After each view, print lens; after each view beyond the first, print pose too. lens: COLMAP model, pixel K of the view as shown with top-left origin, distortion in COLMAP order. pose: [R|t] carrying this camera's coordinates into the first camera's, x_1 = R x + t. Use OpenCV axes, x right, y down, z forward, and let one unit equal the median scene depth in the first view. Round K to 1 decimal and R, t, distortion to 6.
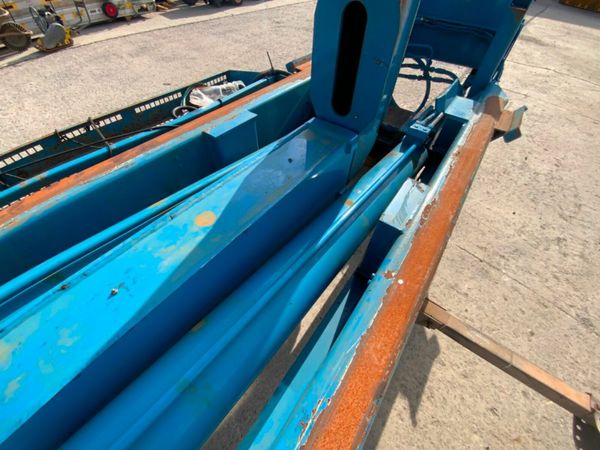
lens RADIAL K [[245.9, 0, 296.6], [0, 245.9, 224.0], [0, 0, 1]] dist [0.007974, -0.013068]
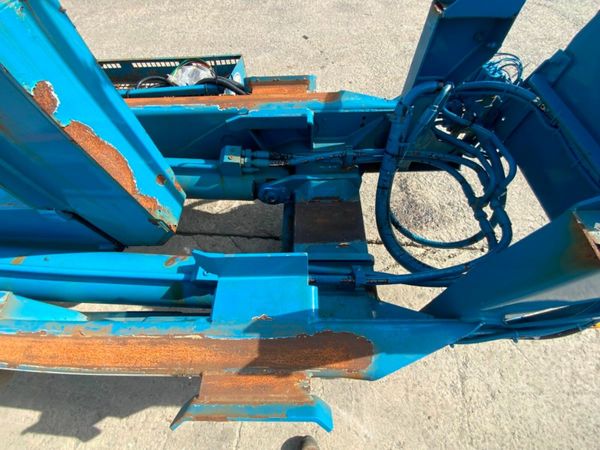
lens RADIAL K [[245.9, 0, 298.6], [0, 245.9, 224.8], [0, 0, 1]] dist [0.007974, -0.013068]
pose [[0.587124, 0.669478, -0.455065, 0.313317], [-0.579170, 0.740159, 0.341654, -0.295706], [0.565550, 0.062967, 0.822307, 0.221145]]
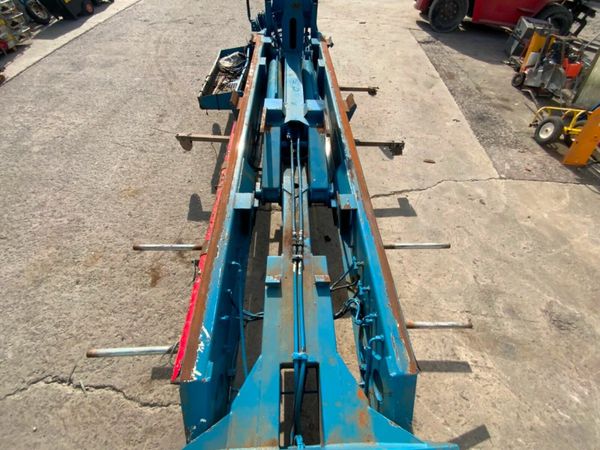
lens RADIAL K [[245.9, 0, 299.4], [0, 245.9, 225.6], [0, 0, 1]] dist [0.007974, -0.013068]
pose [[0.788248, -0.489027, 0.373521, -0.634266], [0.460305, 0.871427, 0.169513, 0.331674], [-0.408393, 0.038316, 0.912002, -0.590210]]
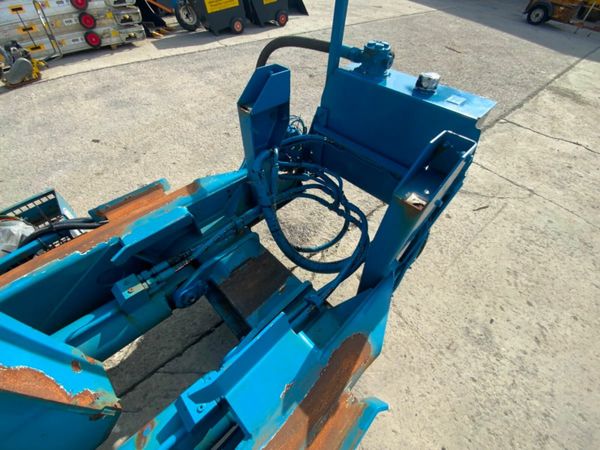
lens RADIAL K [[245.9, 0, 300.6], [0, 245.9, 223.2], [0, 0, 1]] dist [0.007974, -0.013068]
pose [[0.989544, 0.112664, -0.090052, 0.273375], [-0.114377, 0.993338, -0.014071, -0.297006], [0.087867, 0.024224, 0.995838, 0.160612]]
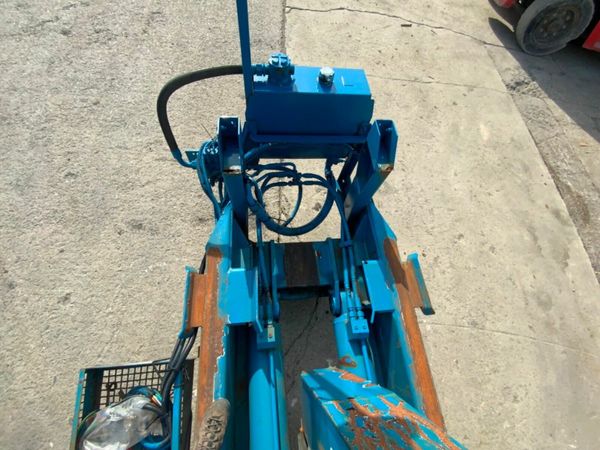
lens RADIAL K [[245.9, 0, 299.1], [0, 245.9, 224.9], [0, 0, 1]] dist [0.007974, -0.013068]
pose [[0.741859, -0.586522, 0.325020, 0.082247], [0.450240, 0.794883, 0.406750, -0.464198], [-0.496920, -0.155414, 0.853766, 0.109585]]
